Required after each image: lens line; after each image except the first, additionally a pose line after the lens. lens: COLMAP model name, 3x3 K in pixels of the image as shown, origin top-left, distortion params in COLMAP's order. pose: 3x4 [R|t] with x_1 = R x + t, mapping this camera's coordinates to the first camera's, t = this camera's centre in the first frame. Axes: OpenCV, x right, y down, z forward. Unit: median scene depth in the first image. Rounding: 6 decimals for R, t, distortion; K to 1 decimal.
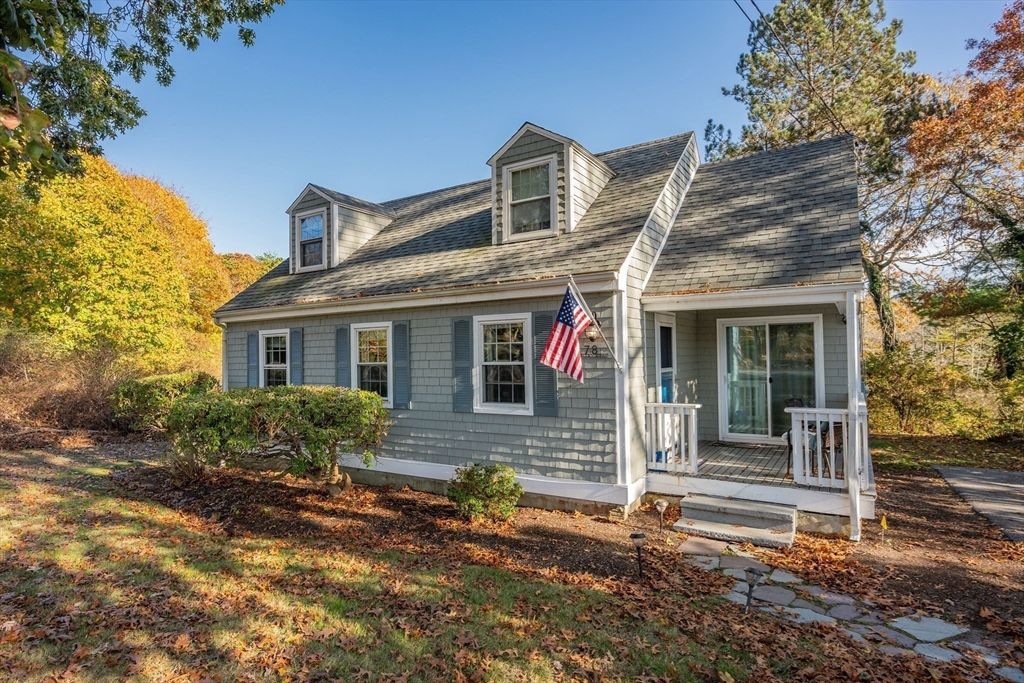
lens RADIAL K [[488.4, 0, 514.2], [0, 488.4, 327.6], [0, 0, 1]] dist [0.000387, 0.000185]
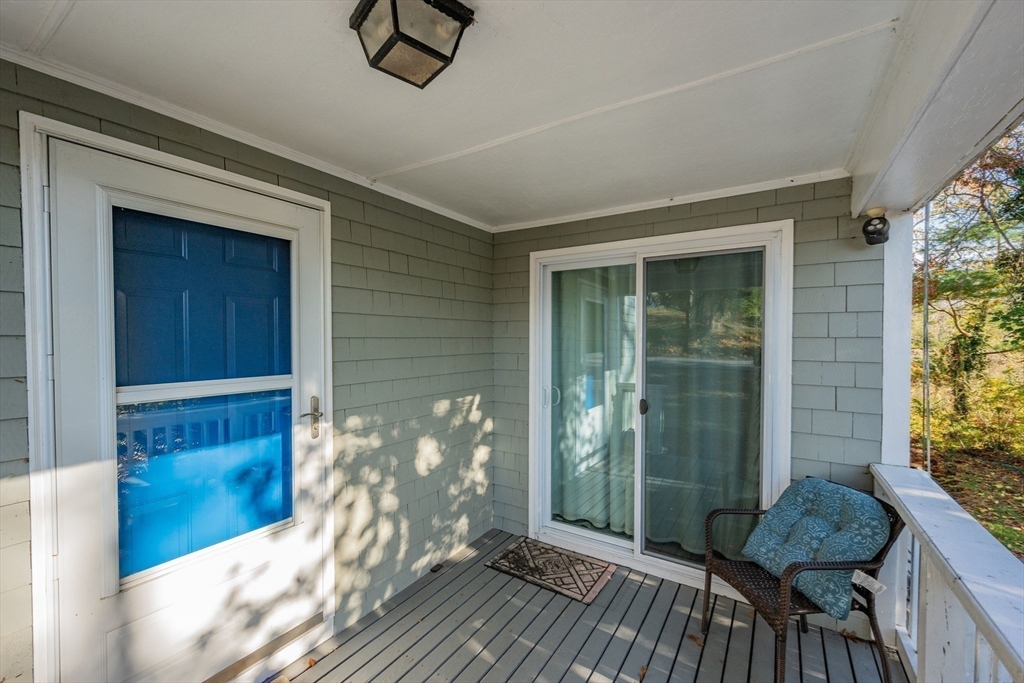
lens RADIAL K [[432.4, 0, 506.2], [0, 432.4, 355.1], [0, 0, 1]] dist [0.000970, 0.000015]
pose [[0.999791, 0.012958, 0.015841, 0.392595], [-0.014267, 0.996233, 0.085538, 0.038438], [-0.014672, -0.085746, 0.996209, 0.636791]]
